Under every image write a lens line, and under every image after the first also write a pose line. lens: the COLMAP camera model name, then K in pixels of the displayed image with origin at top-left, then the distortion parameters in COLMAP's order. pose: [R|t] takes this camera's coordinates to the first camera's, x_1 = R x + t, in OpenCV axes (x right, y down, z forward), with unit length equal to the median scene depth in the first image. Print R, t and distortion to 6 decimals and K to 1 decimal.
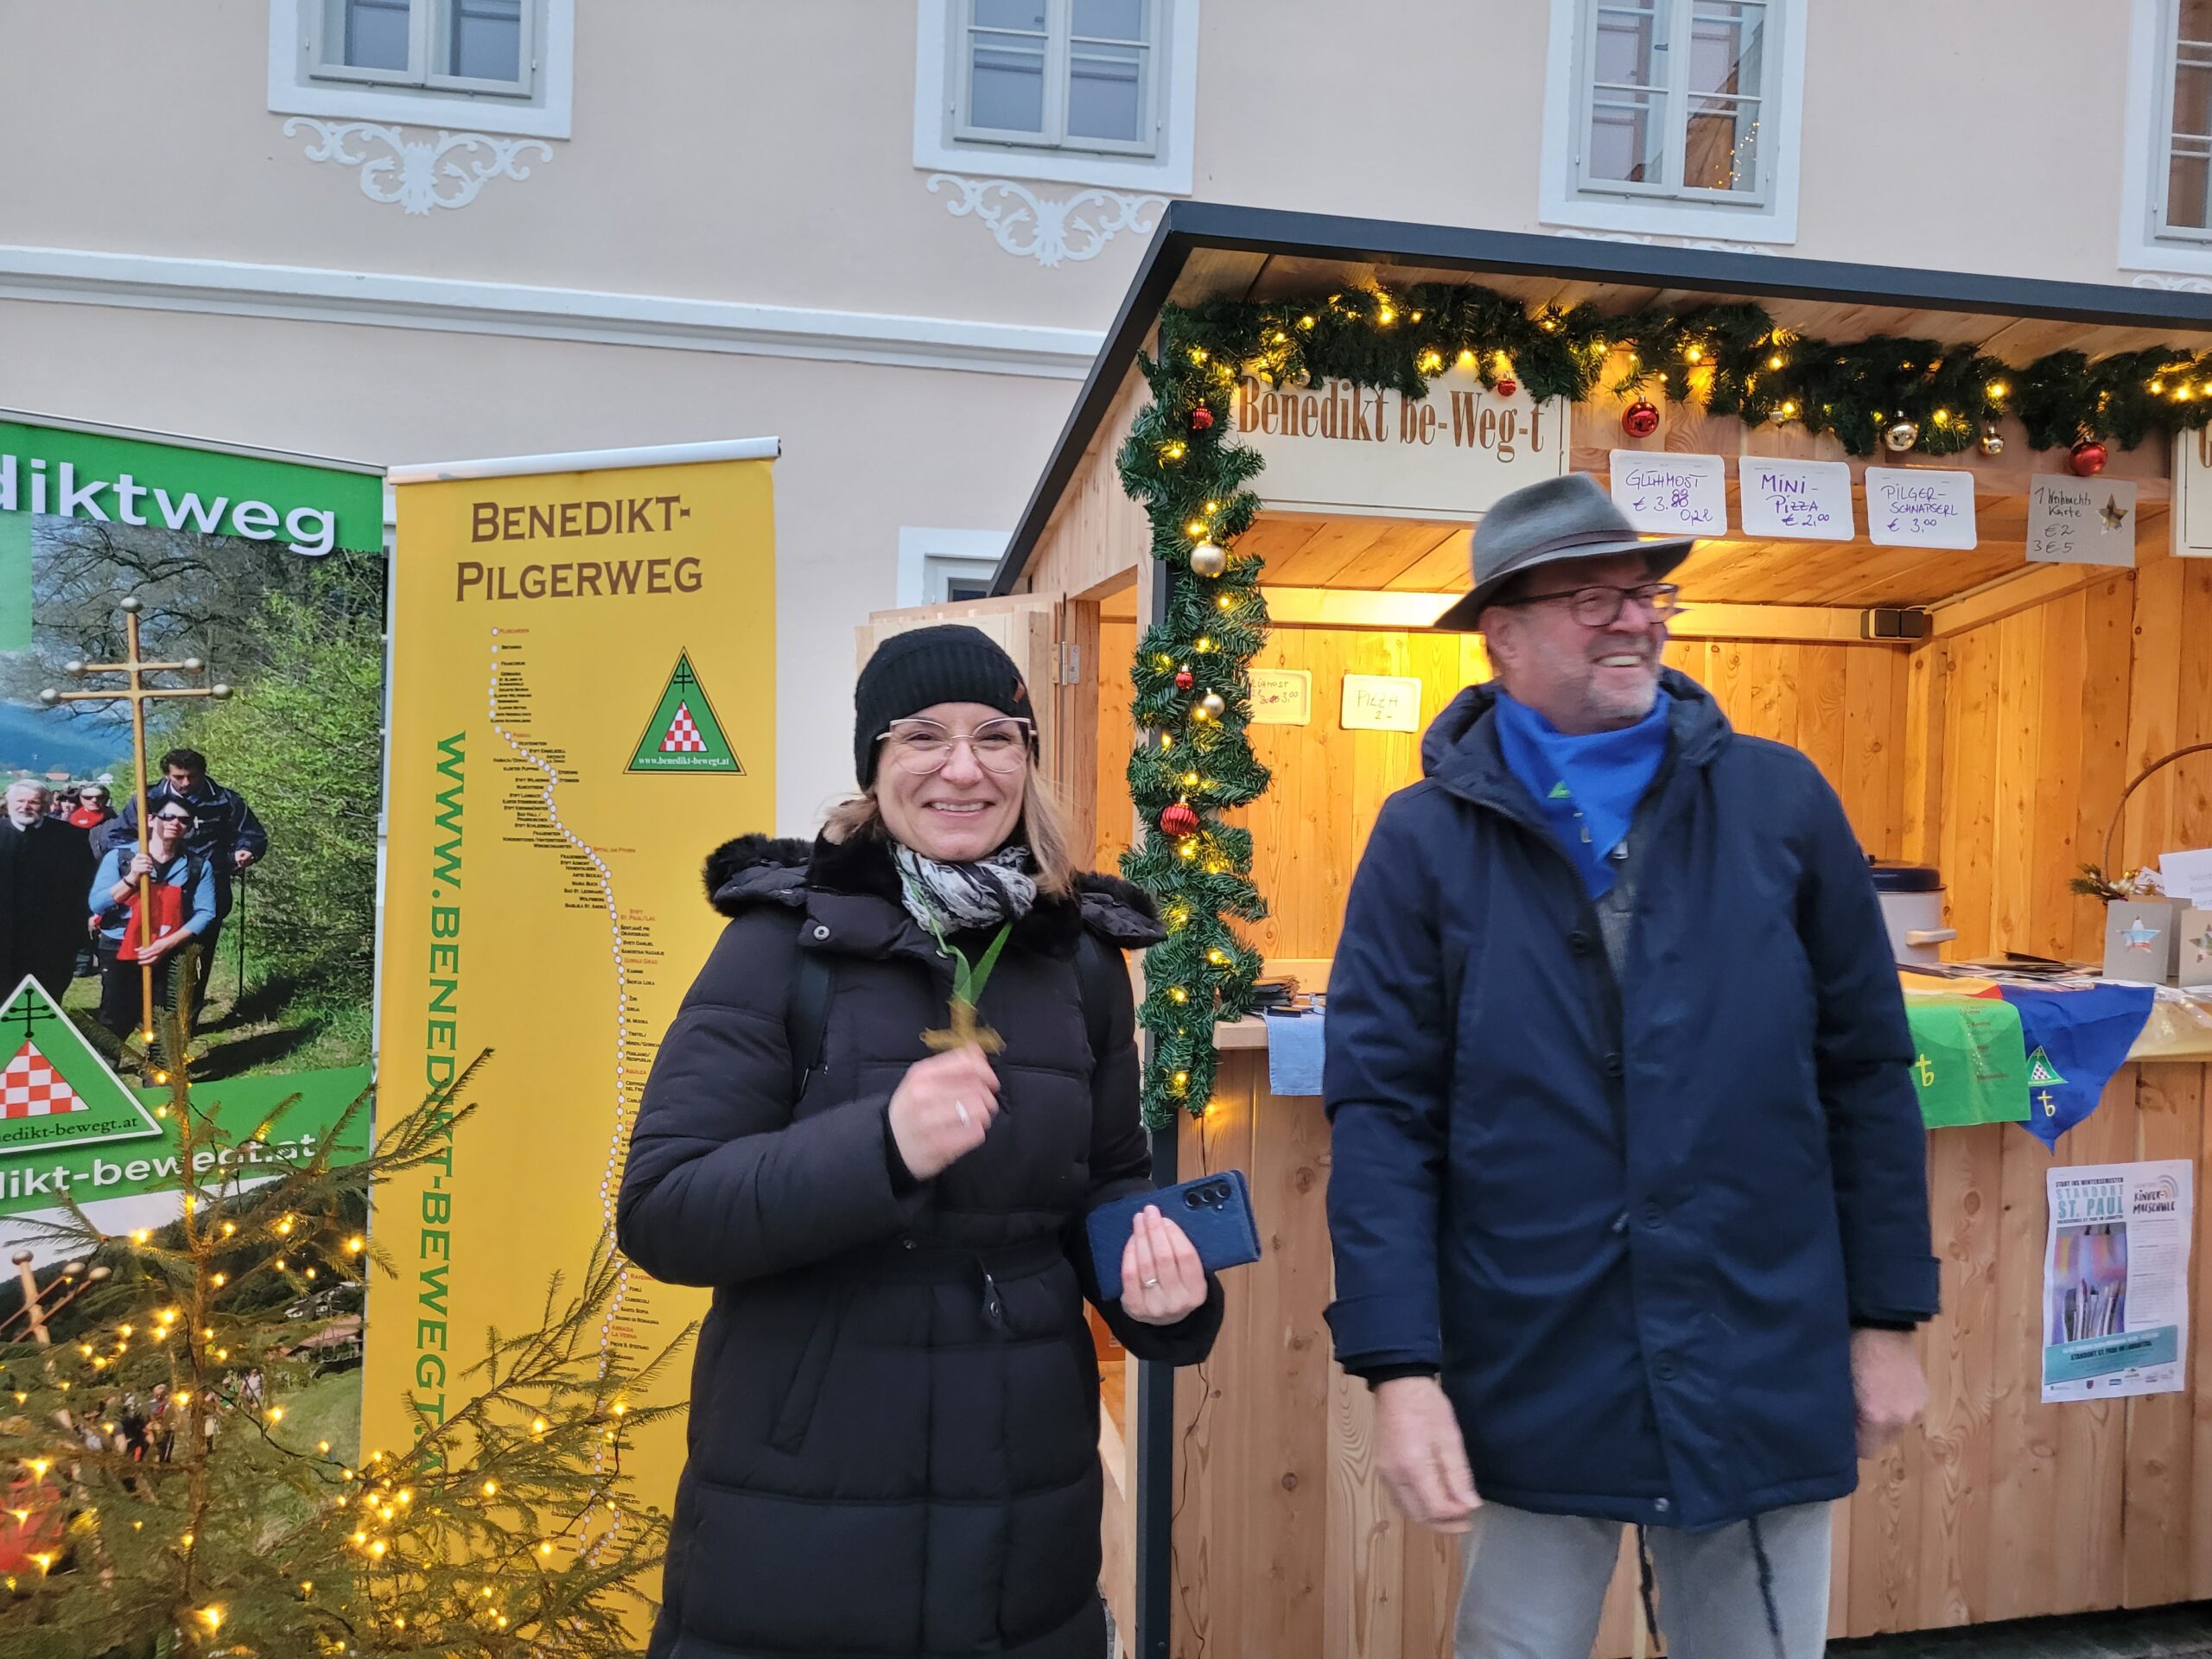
lens RADIAL K [[1684.3, 0, 1106.6], [0, 1684.3, 845.6], [0, 0, 1]] dist [0.054206, -0.007150]
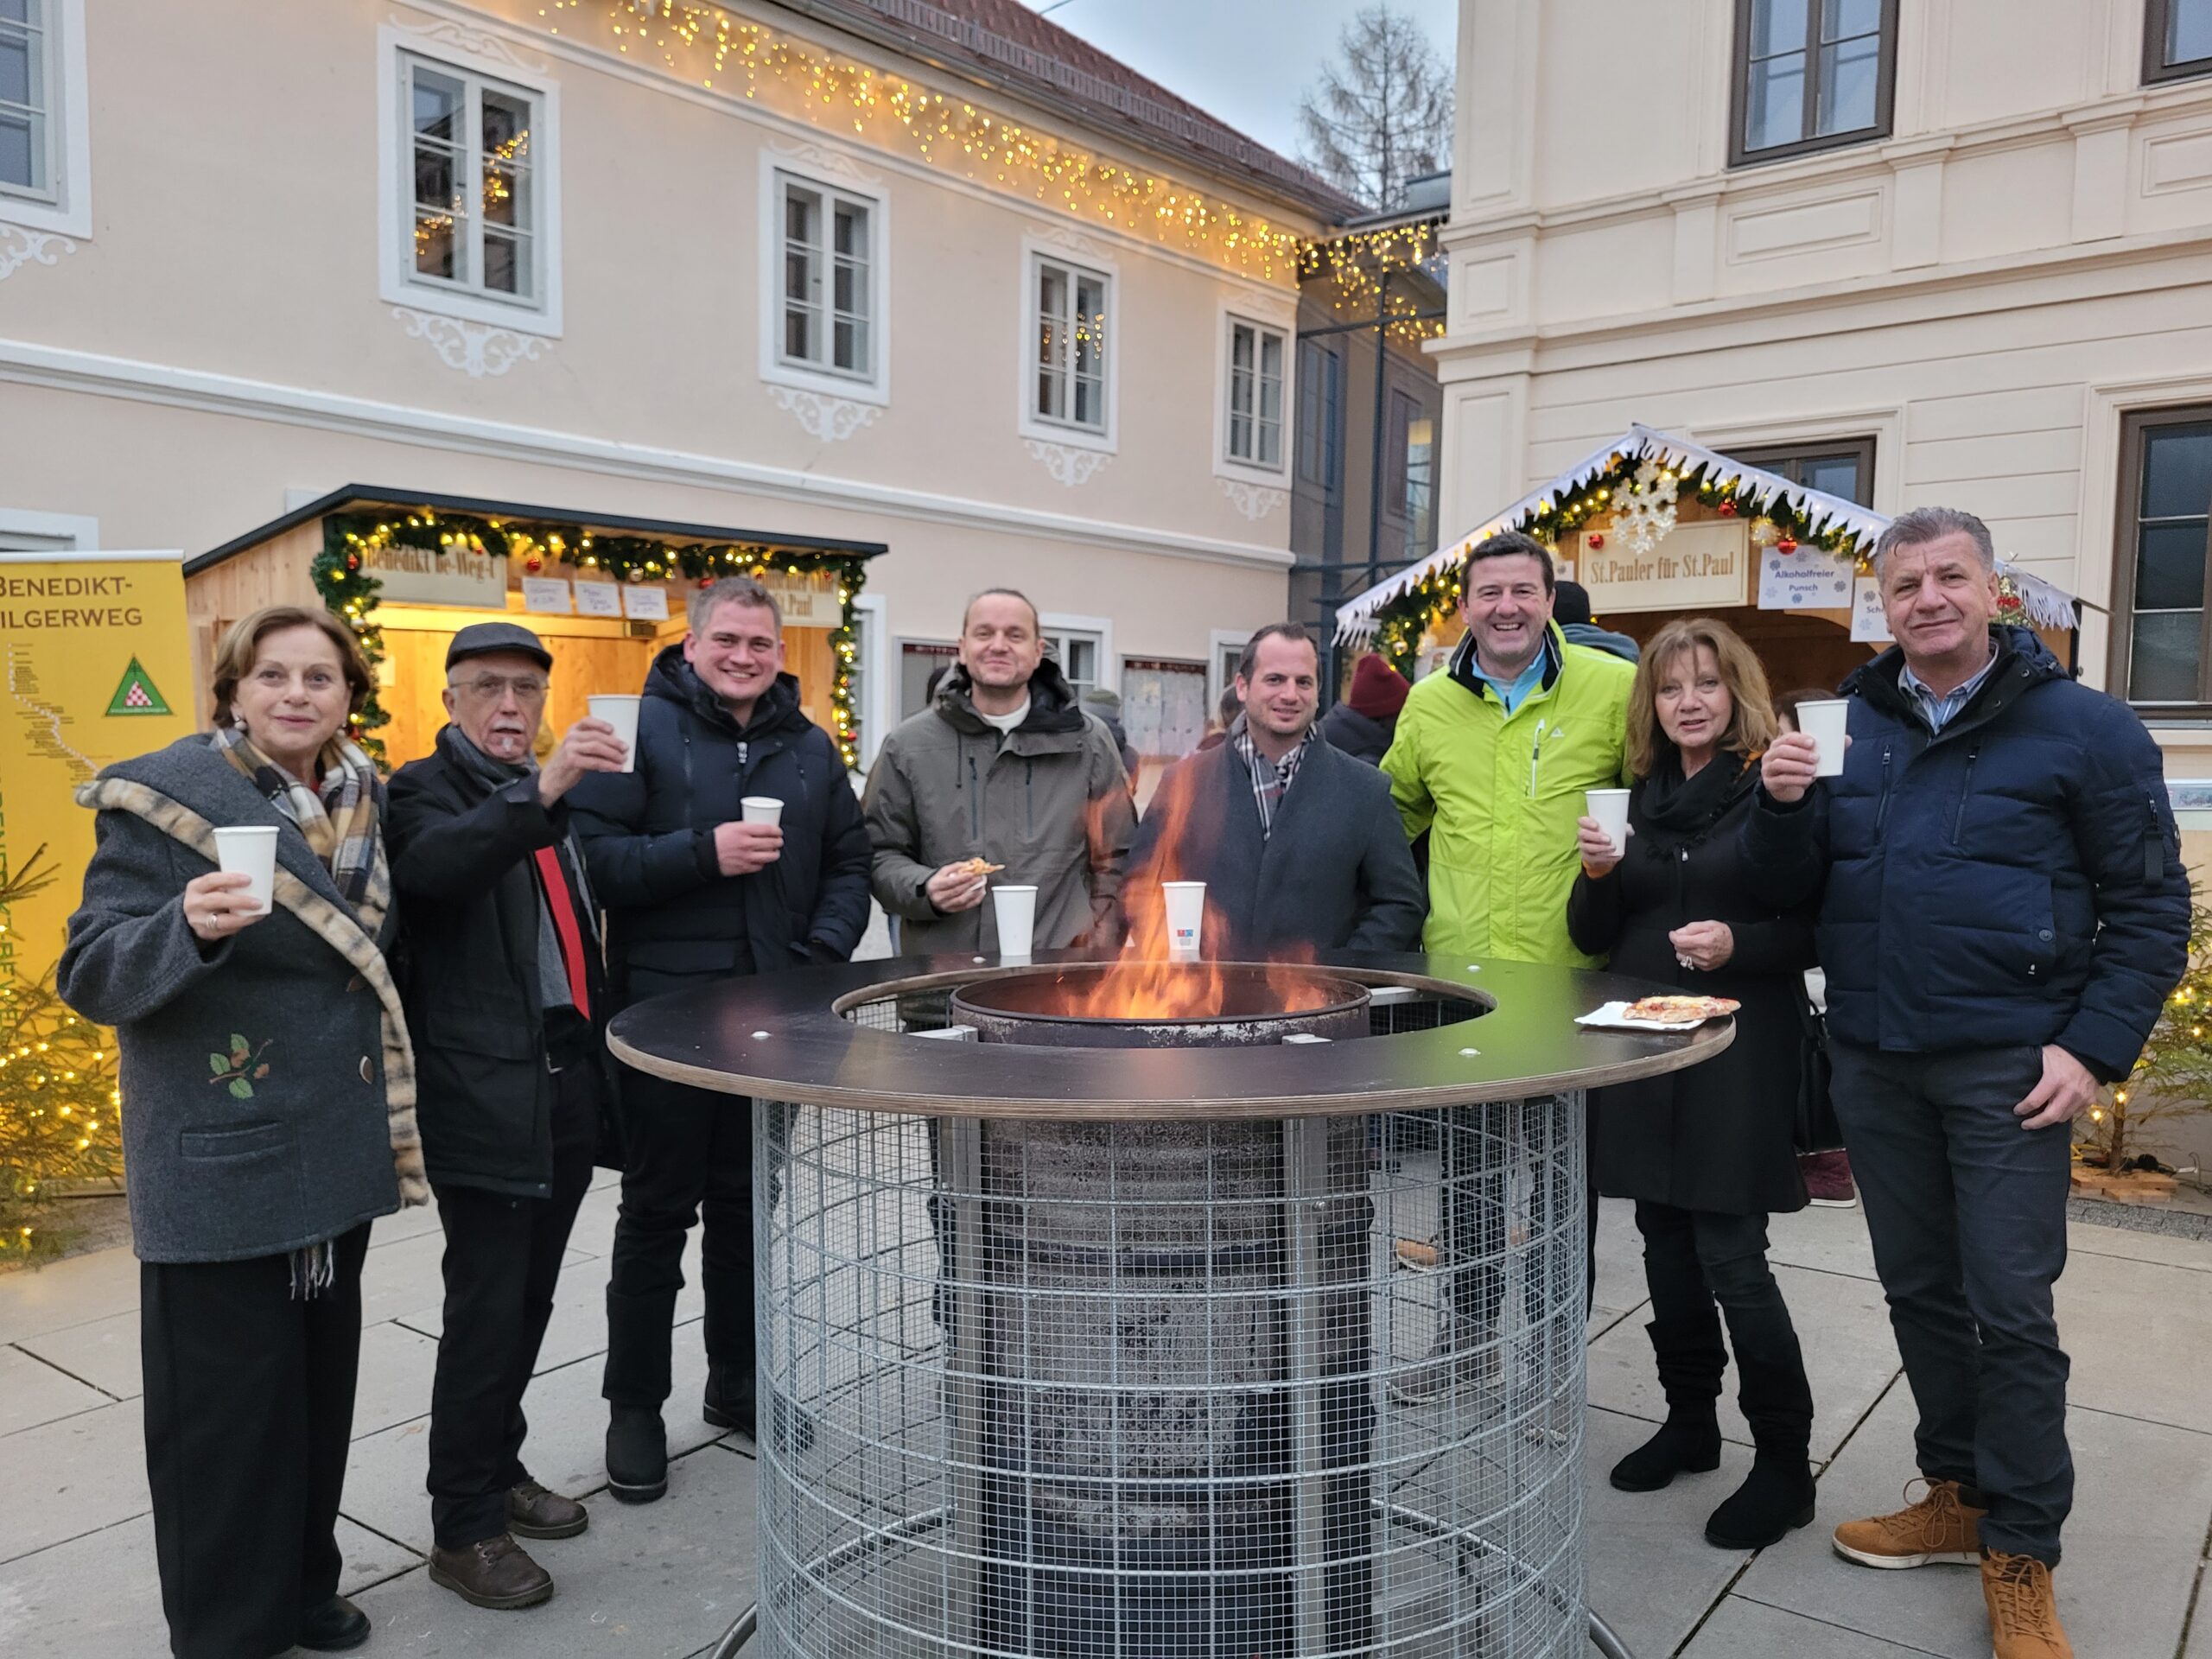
lens RADIAL K [[1684.3, 0, 1110.7], [0, 1684.3, 840.0], [0, 0, 1]] dist [0.054206, -0.007150]
pose [[0.766079, -0.057820, 0.640141, -0.627051], [0.026327, 0.997933, 0.058631, 0.017511], [-0.642207, -0.028063, 0.766017, -1.389817]]
